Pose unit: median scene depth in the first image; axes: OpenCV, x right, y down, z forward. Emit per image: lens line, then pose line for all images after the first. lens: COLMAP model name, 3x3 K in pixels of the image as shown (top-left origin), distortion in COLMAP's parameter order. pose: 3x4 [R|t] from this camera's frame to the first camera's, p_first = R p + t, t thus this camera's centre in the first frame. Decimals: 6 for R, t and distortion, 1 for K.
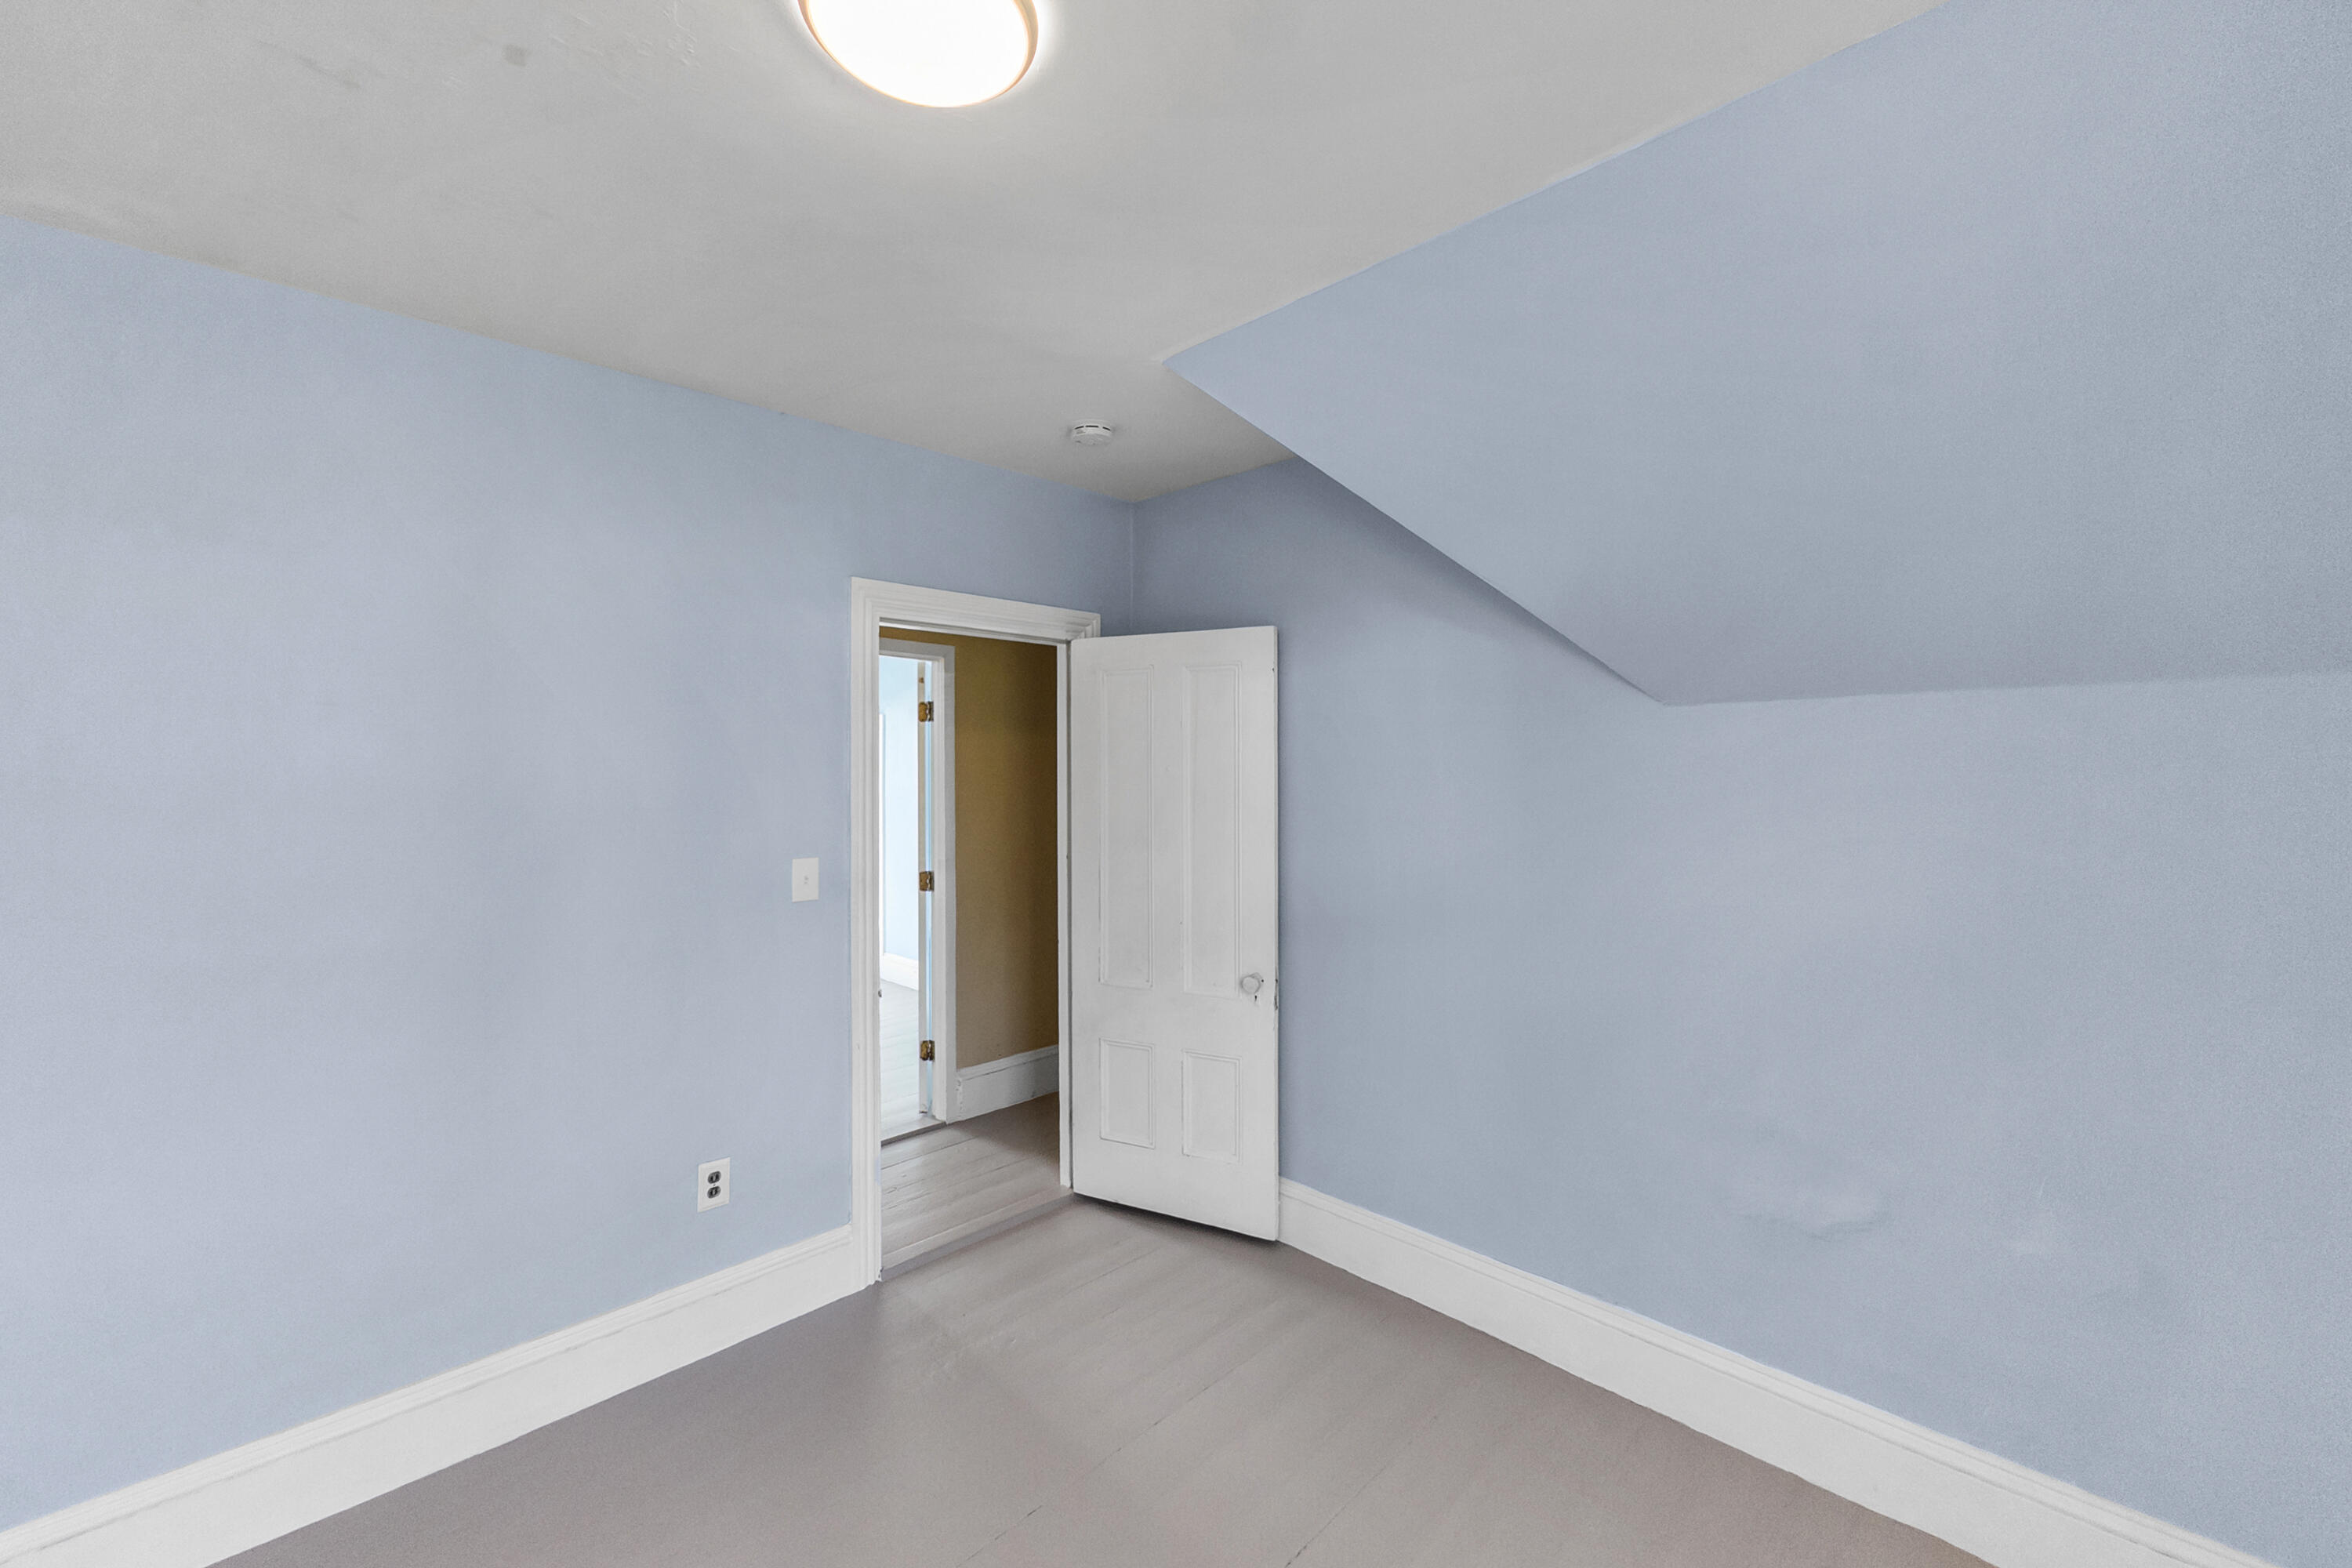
lens RADIAL K [[939.4, 0, 1178.0], [0, 939.4, 763.3], [0, 0, 1]] dist [0.000141, 0.000022]
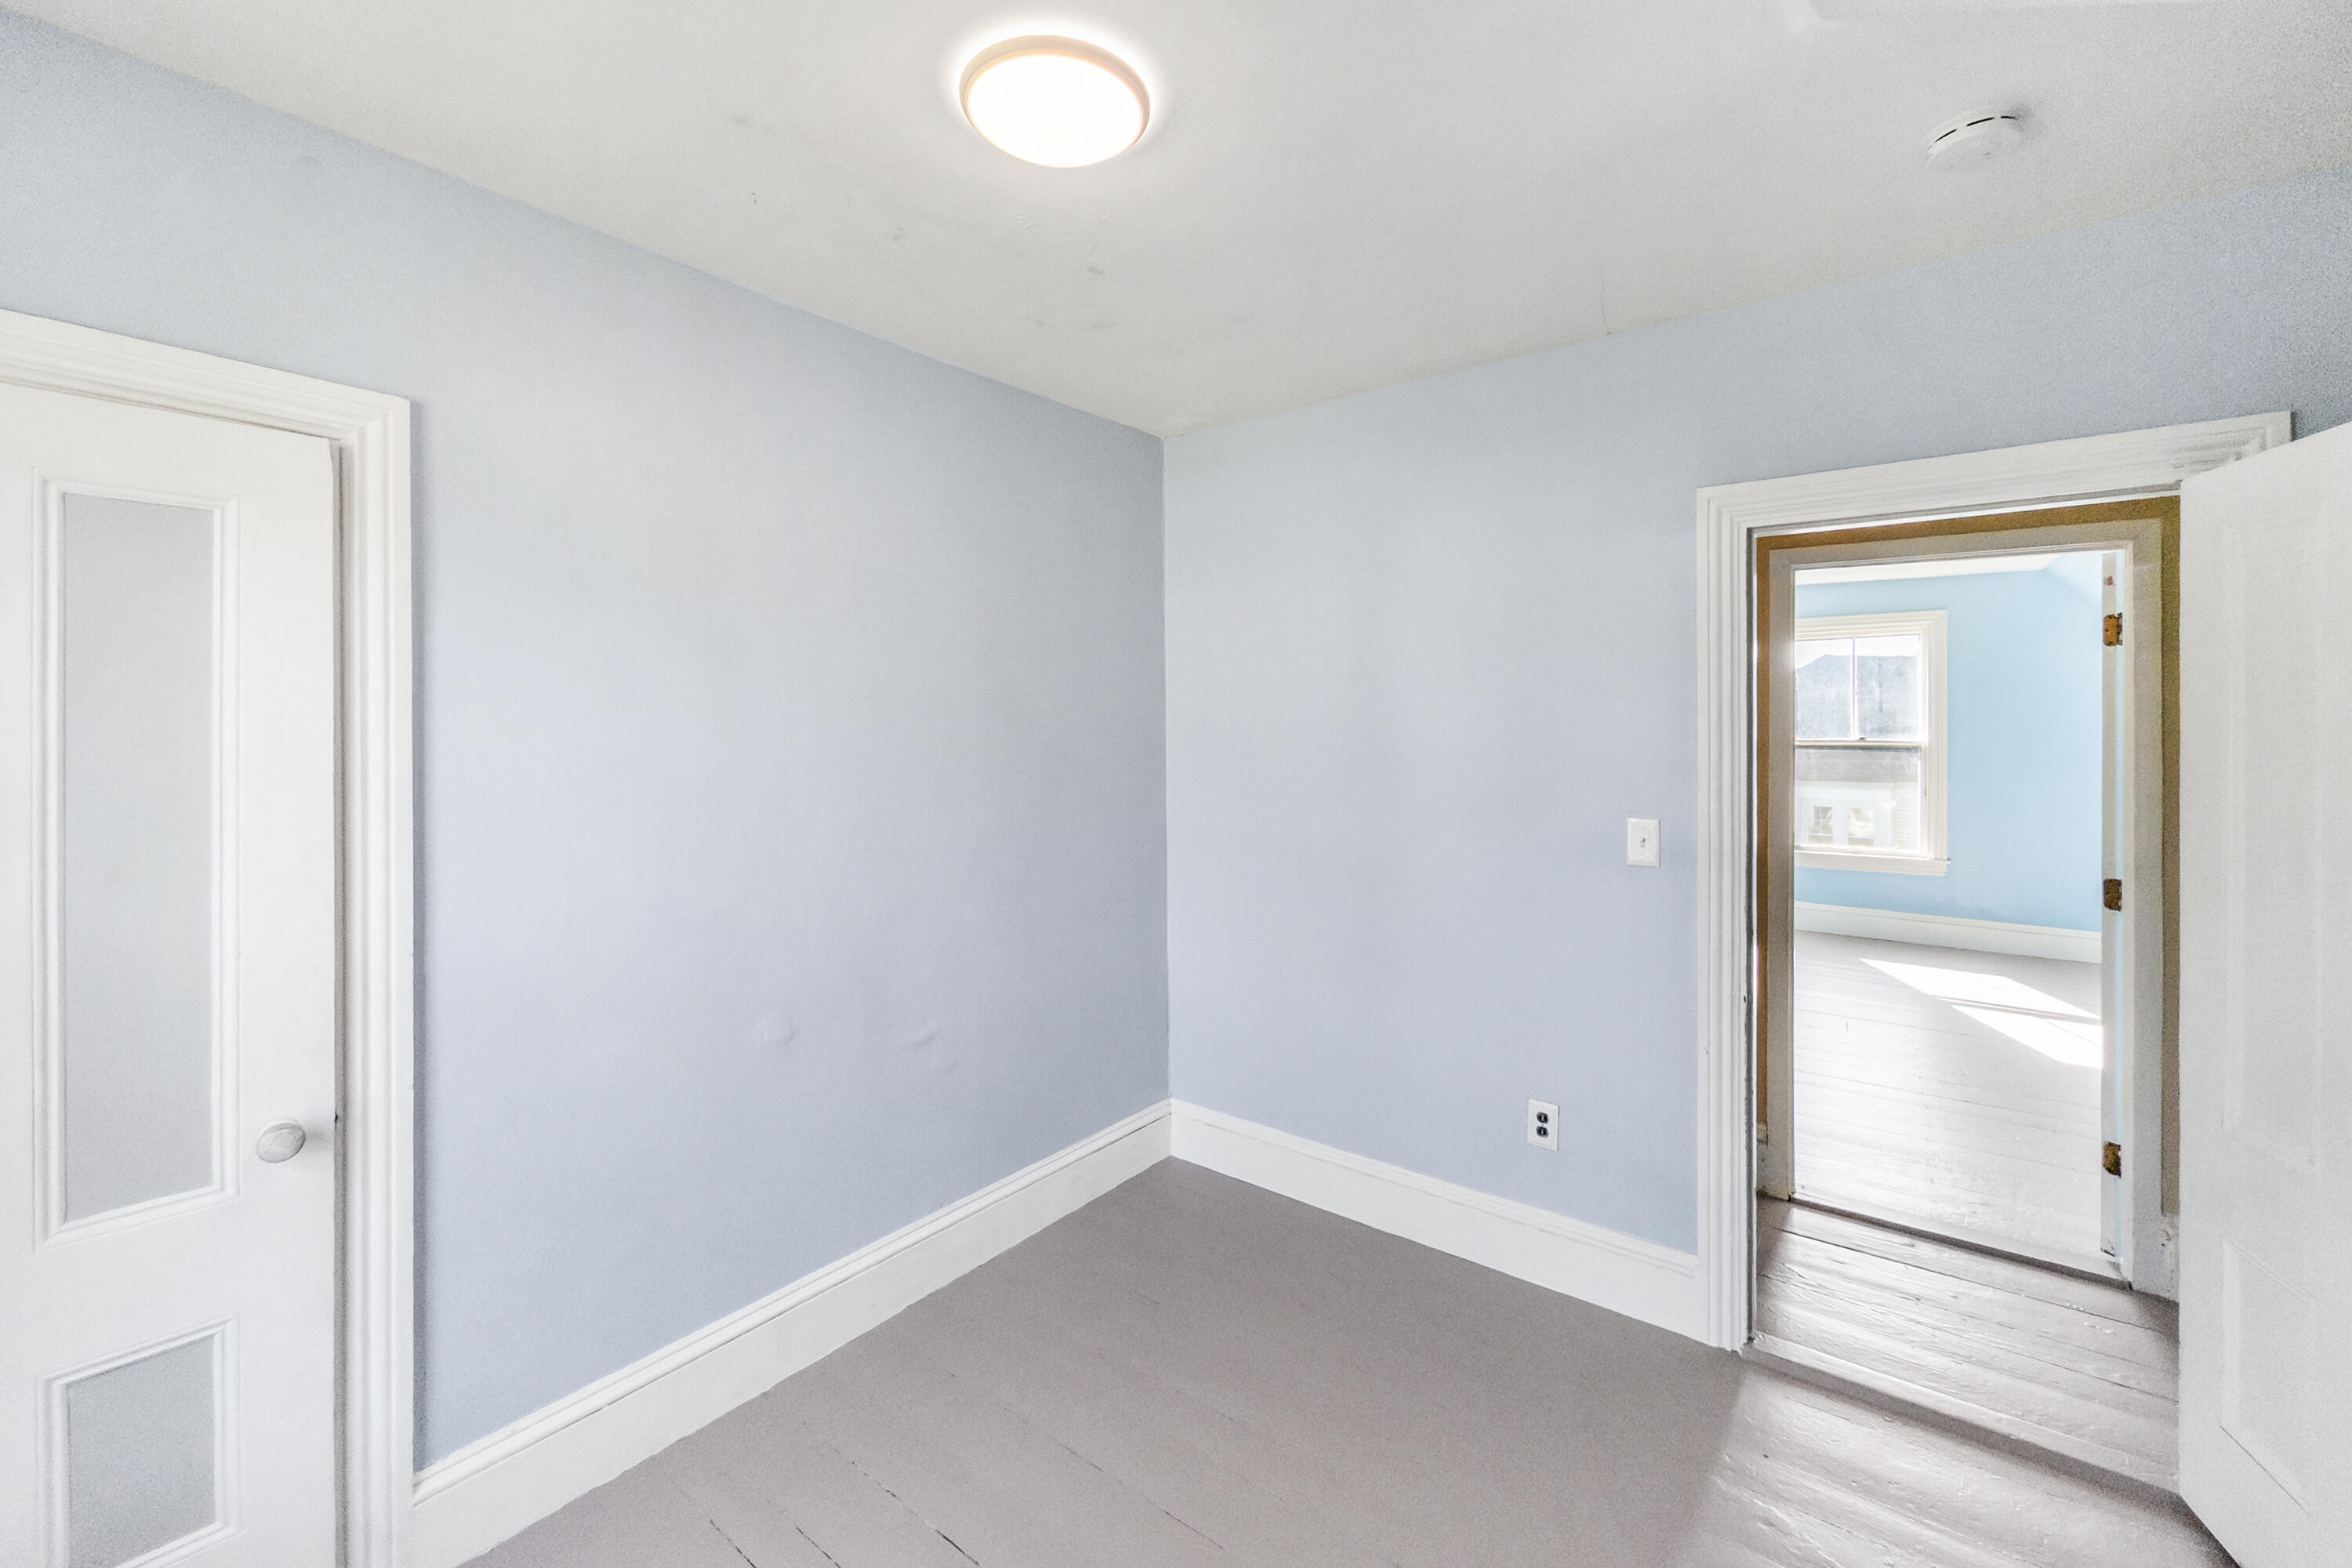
lens RADIAL K [[946.8, 0, 1181.0], [0, 946.8, 727.8], [0, 0, 1]] dist [0.001355, 0.000362]
pose [[0.137414, 0.005620, -0.990498, 0.421609], [0.003611, 0.999974, 0.006175, 0.008064], [0.990507, -0.004425, 0.137390, 0.421926]]
